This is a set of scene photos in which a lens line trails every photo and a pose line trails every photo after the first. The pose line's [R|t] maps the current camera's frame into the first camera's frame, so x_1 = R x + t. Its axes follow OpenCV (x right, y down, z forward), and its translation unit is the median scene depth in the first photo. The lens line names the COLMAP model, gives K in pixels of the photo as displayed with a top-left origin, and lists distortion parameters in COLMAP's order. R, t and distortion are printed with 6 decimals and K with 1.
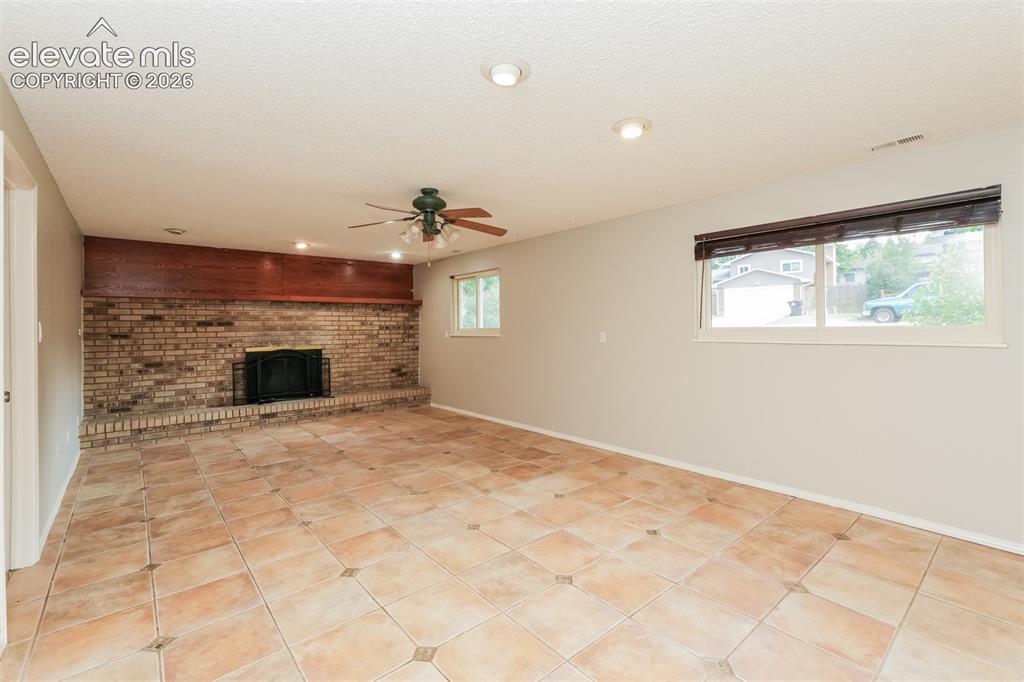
lens RADIAL K [[440.9, 0, 512.0], [0, 440.9, 334.8], [0, 0, 1]] dist [-0.001792, 0.000350]
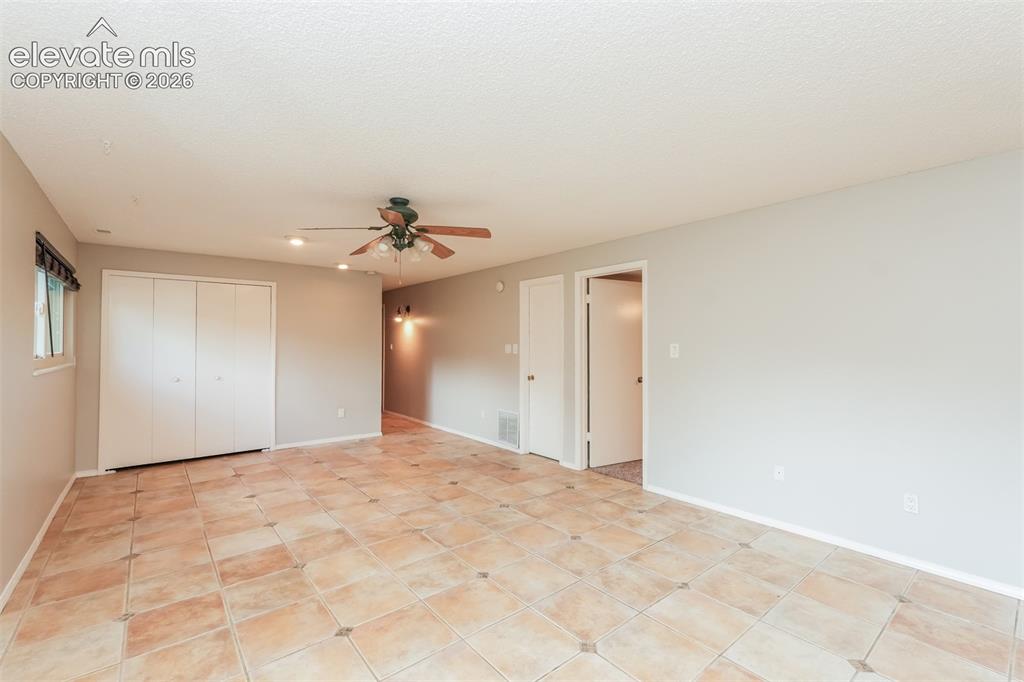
lens RADIAL K [[440.9, 0, 510.8], [0, 440.9, 340.0], [0, 0, 1]] dist [-0.001792, 0.000350]
pose [[-0.999803, 0.008602, 0.017906, -0.464718], [0.008720, 0.999941, 0.006518, -0.048564], [-0.017848, 0.006673, -0.999818, 2.040165]]
